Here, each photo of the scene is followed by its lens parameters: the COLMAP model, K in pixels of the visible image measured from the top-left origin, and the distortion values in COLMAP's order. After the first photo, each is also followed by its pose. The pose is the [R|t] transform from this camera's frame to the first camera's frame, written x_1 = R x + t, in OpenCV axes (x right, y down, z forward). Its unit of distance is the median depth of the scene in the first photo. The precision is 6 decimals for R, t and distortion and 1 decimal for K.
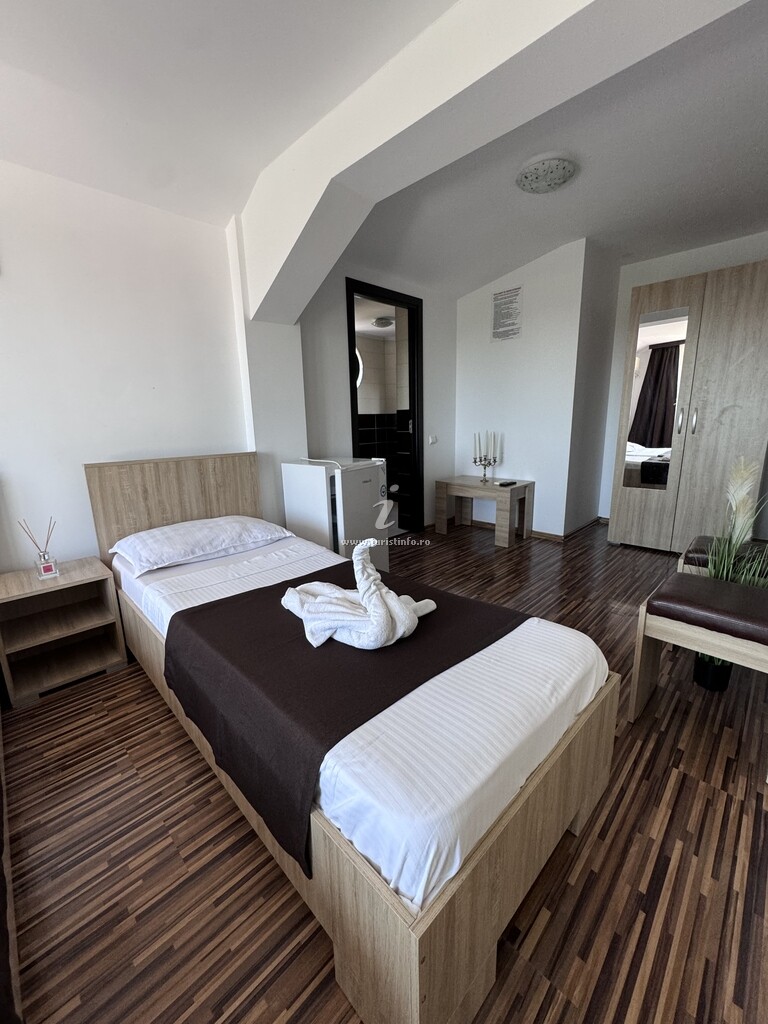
lens RADIAL K [[407.5, 0, 382.6], [0, 407.5, 511.2], [0, 0, 1]] dist [-0.004586, -0.000421]
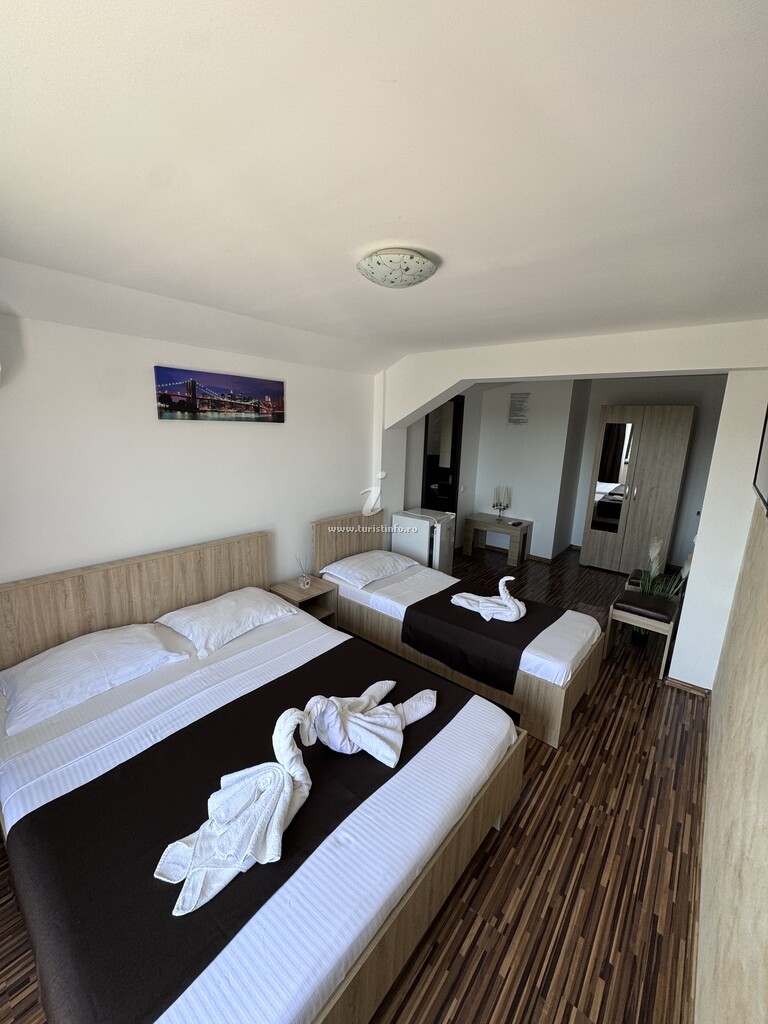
lens RADIAL K [[407.5, 0, 382.6], [0, 407.5, 511.2], [0, 0, 1]] dist [-0.004586, -0.000421]
pose [[0.994213, 0.030779, 0.102926, -0.449509], [-0.030648, 0.999526, -0.002854, -0.125387], [-0.102966, -0.000317, 0.994685, -0.573445]]
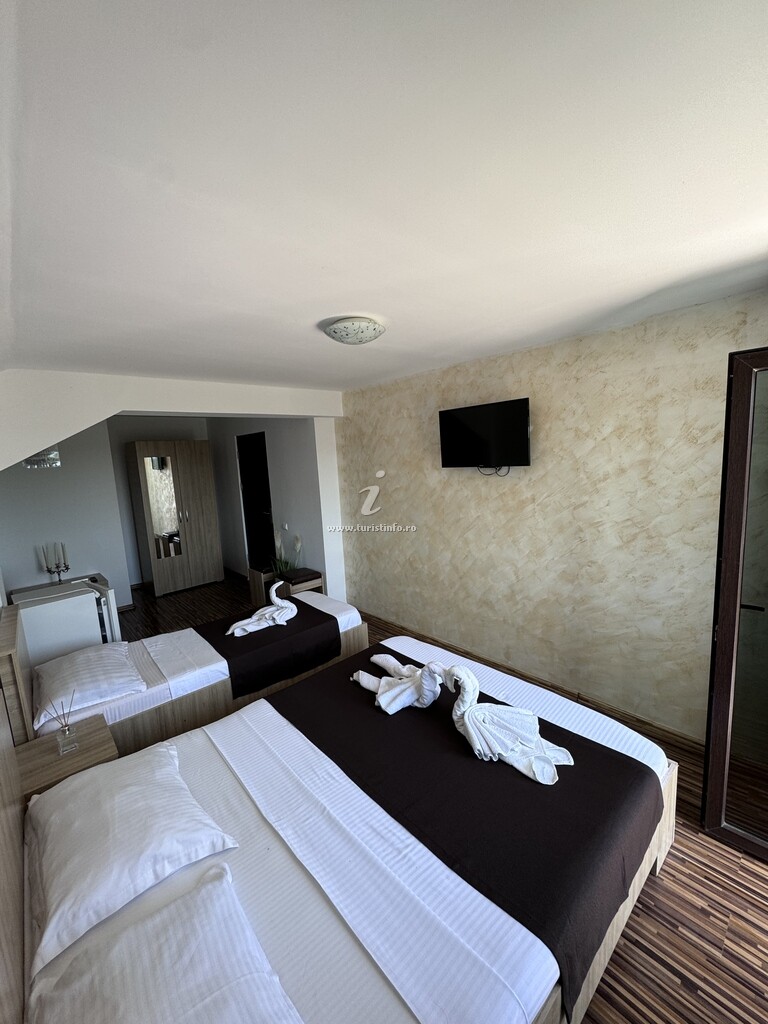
lens RADIAL K [[407.5, 0, 382.6], [0, 407.5, 511.2], [0, 0, 1]] dist [-0.004586, -0.000421]
pose [[0.050236, -0.120123, 0.991487, -1.167799], [0.266774, 0.958284, 0.102584, -0.214200], [-0.962449, 0.259349, 0.080186, -0.016112]]
